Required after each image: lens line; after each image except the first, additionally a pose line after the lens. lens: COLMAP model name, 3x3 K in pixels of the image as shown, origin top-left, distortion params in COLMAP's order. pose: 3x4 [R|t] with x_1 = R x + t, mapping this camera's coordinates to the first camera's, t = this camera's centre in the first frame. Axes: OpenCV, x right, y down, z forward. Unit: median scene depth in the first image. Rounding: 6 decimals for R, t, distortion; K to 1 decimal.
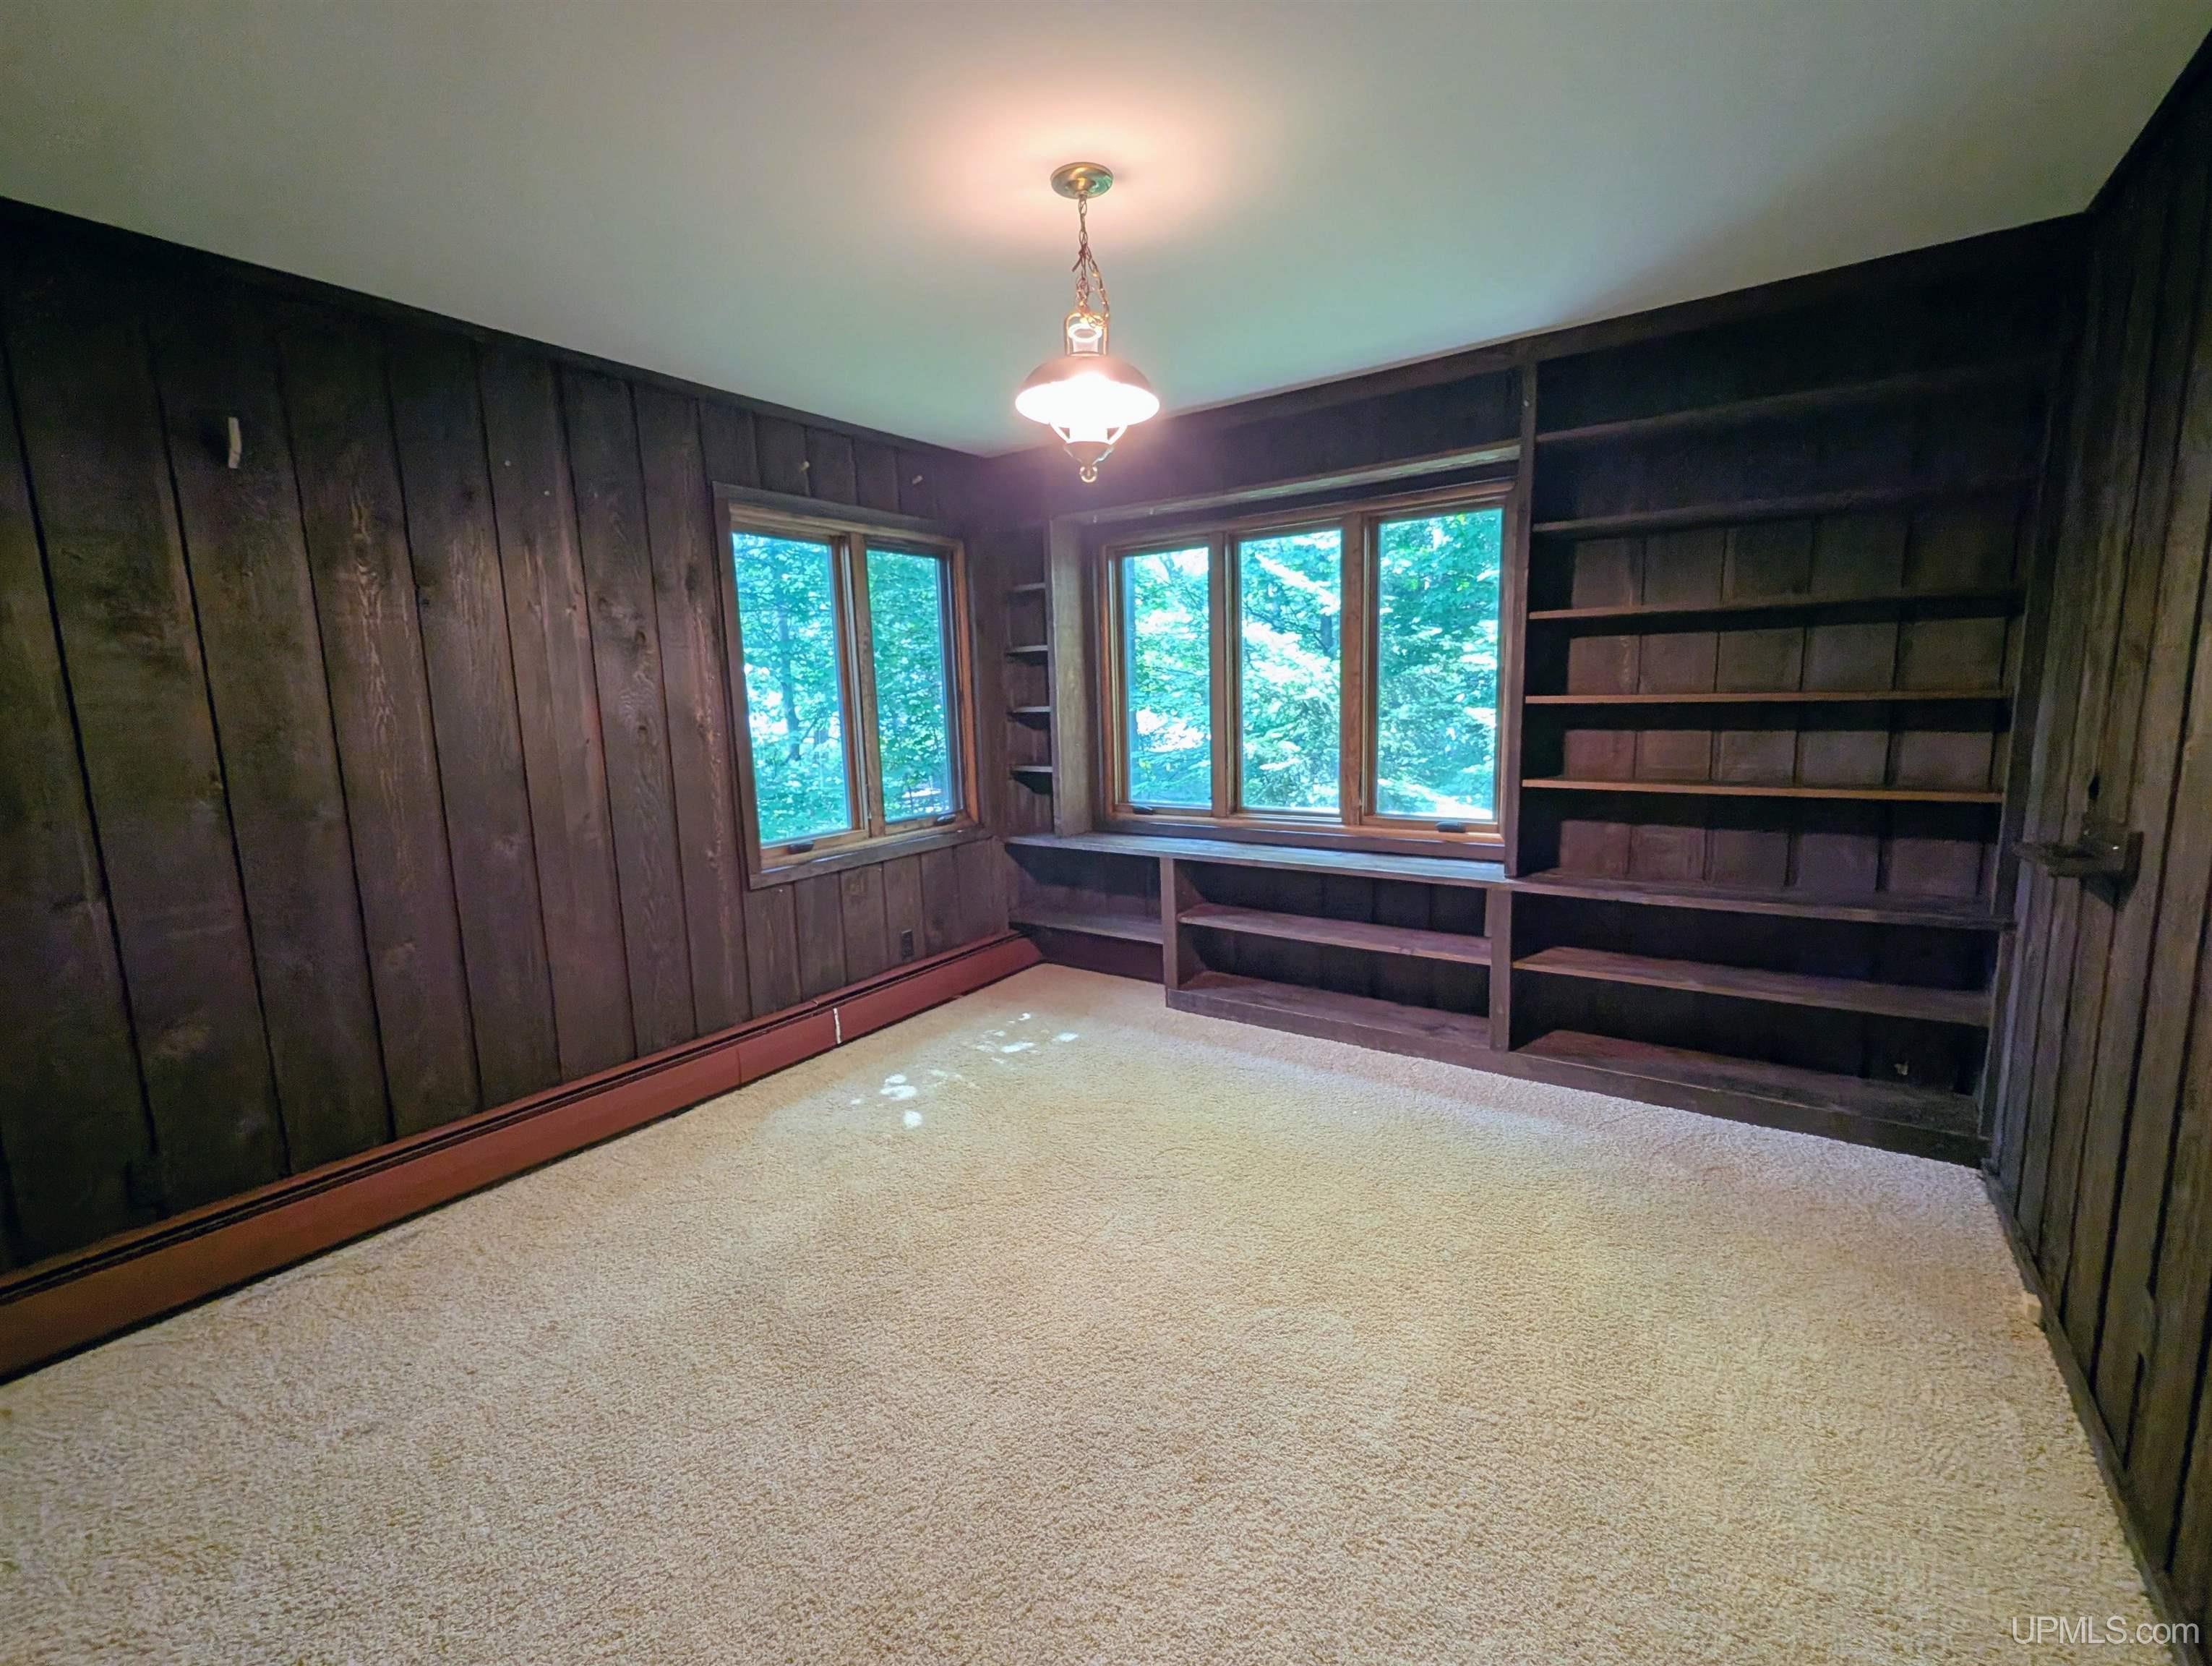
lens RADIAL K [[940.3, 0, 1107.4], [0, 940.3, 831.7], [0, 0, 1]] dist [0.001129, -0.000200]
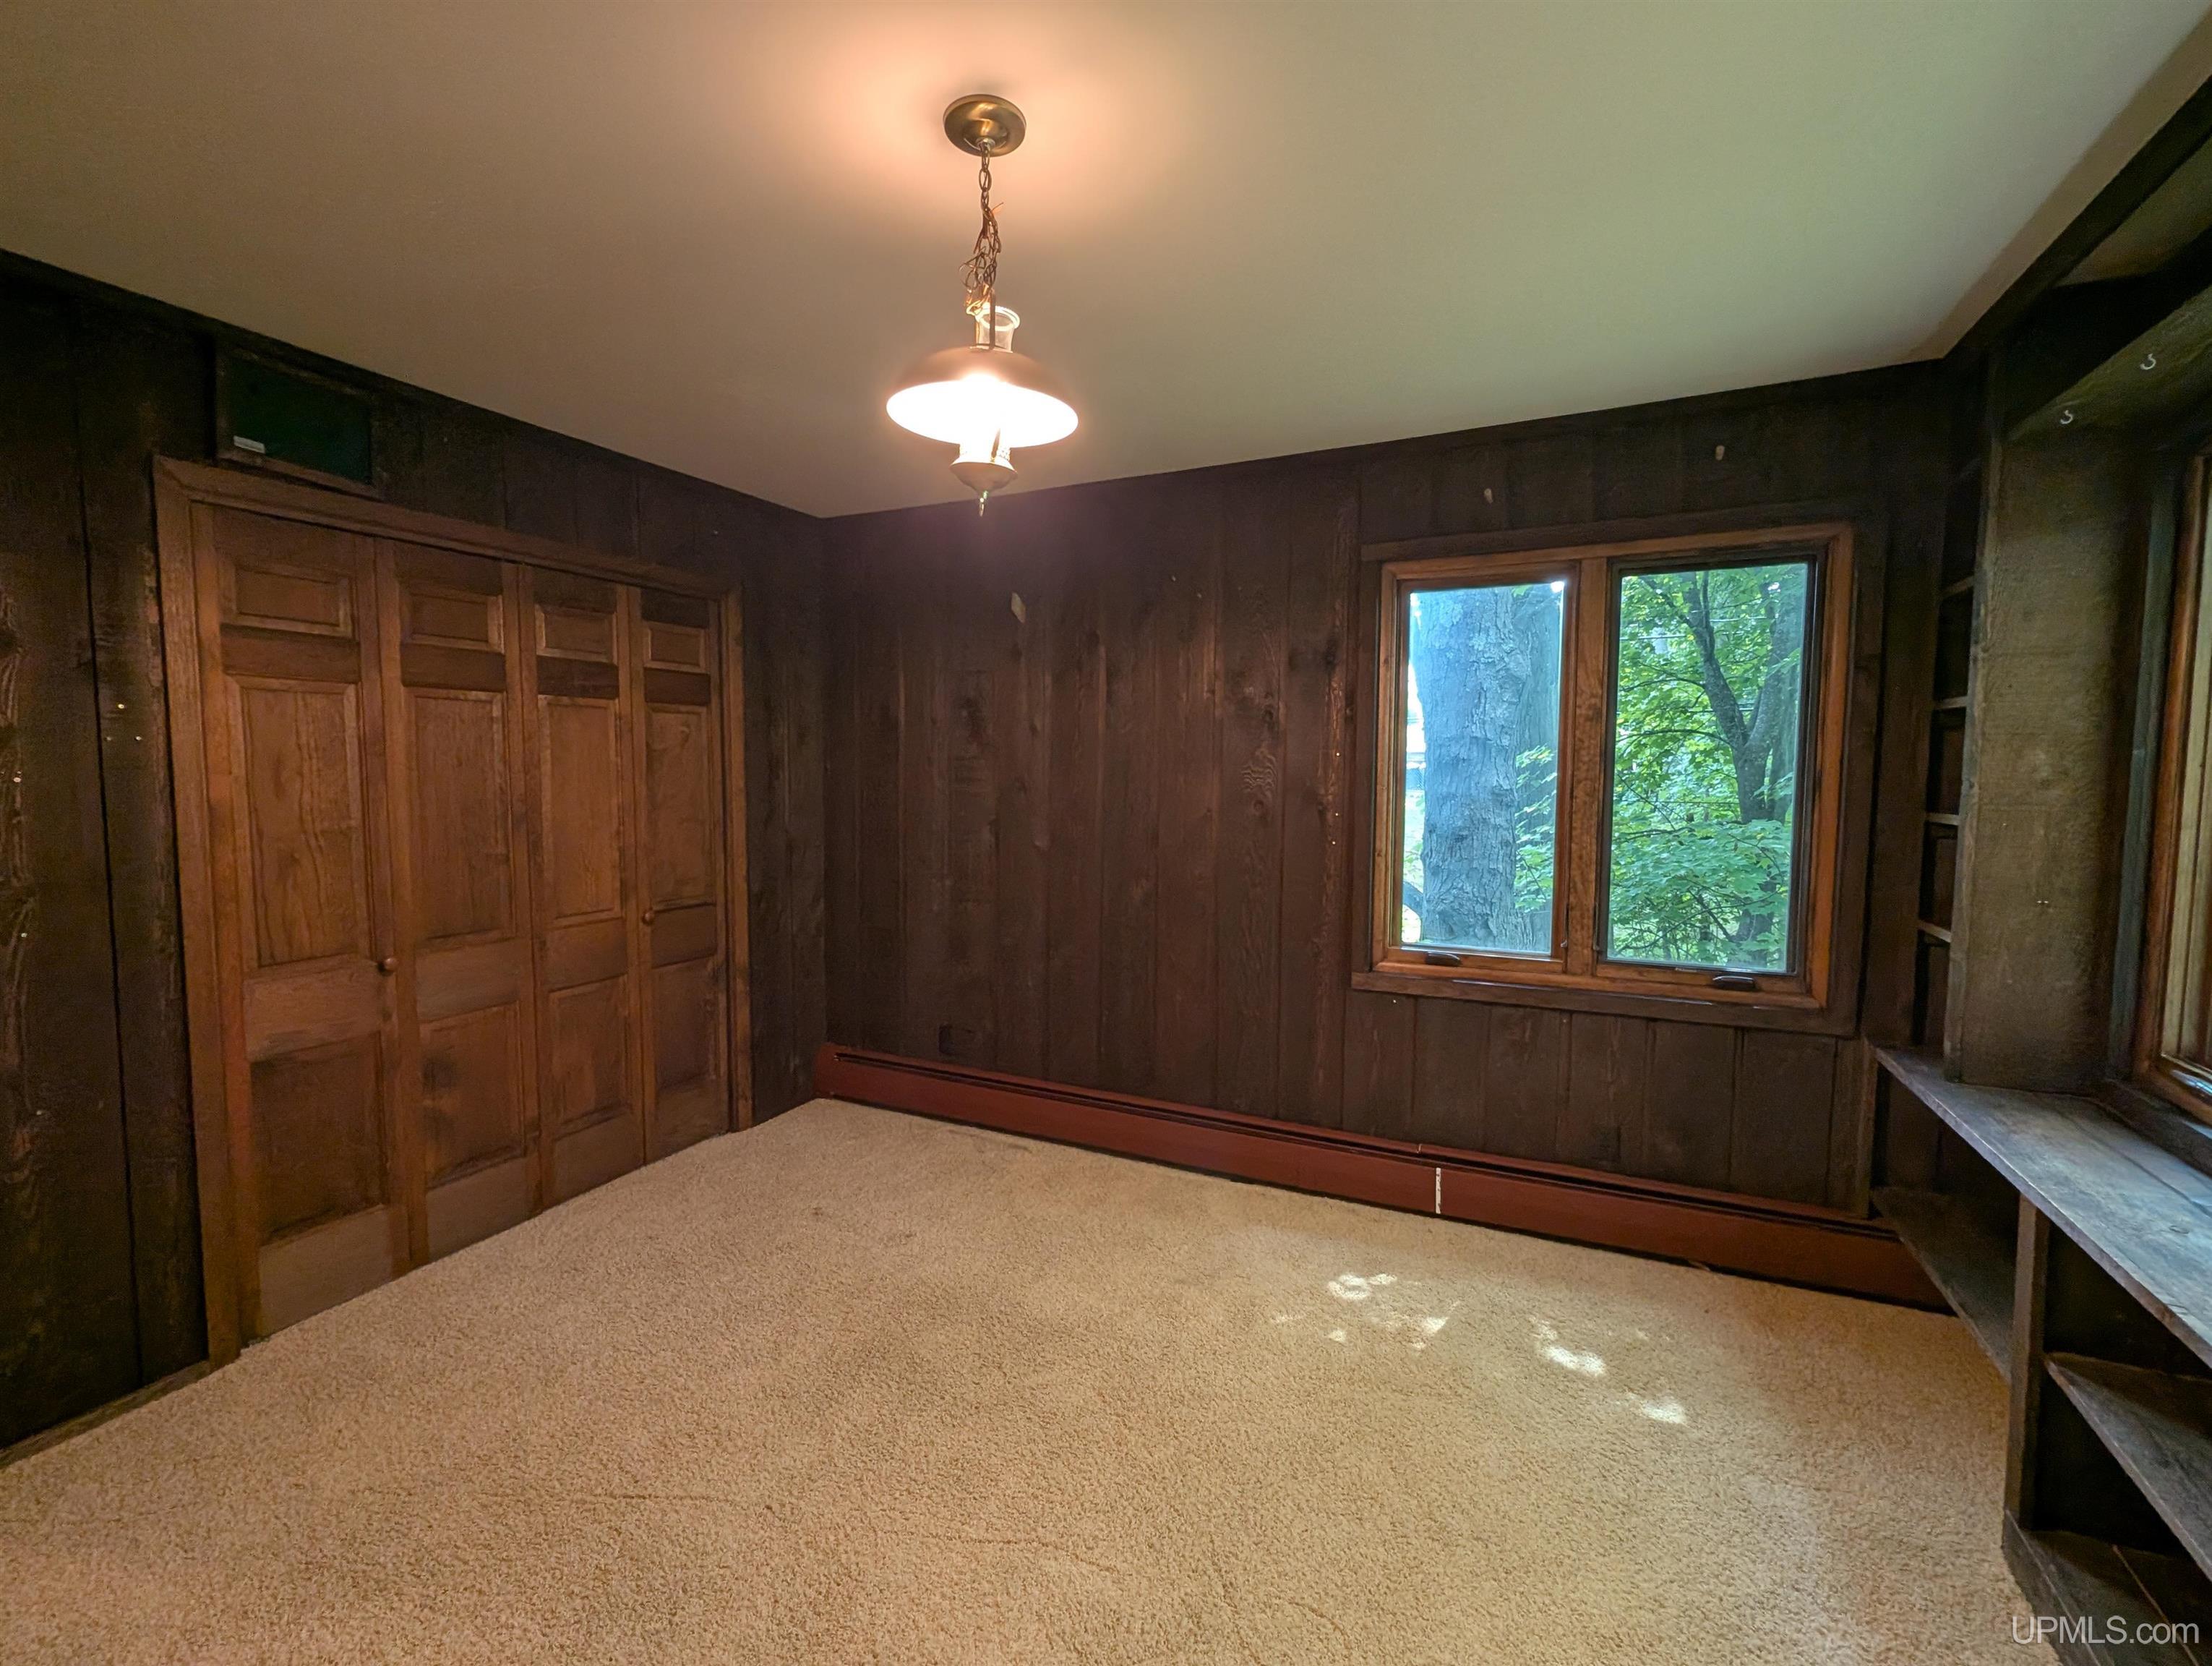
lens RADIAL K [[946.5, 0, 1108.3], [0, 946.5, 821.0], [0, 0, 1]] dist [0.000079, -0.000016]
pose [[0.171135, 0.091940, -0.980948, 0.461377], [-0.157362, 0.985406, 0.064904, -0.119673], [0.972600, 0.143257, 0.183106, 0.595491]]
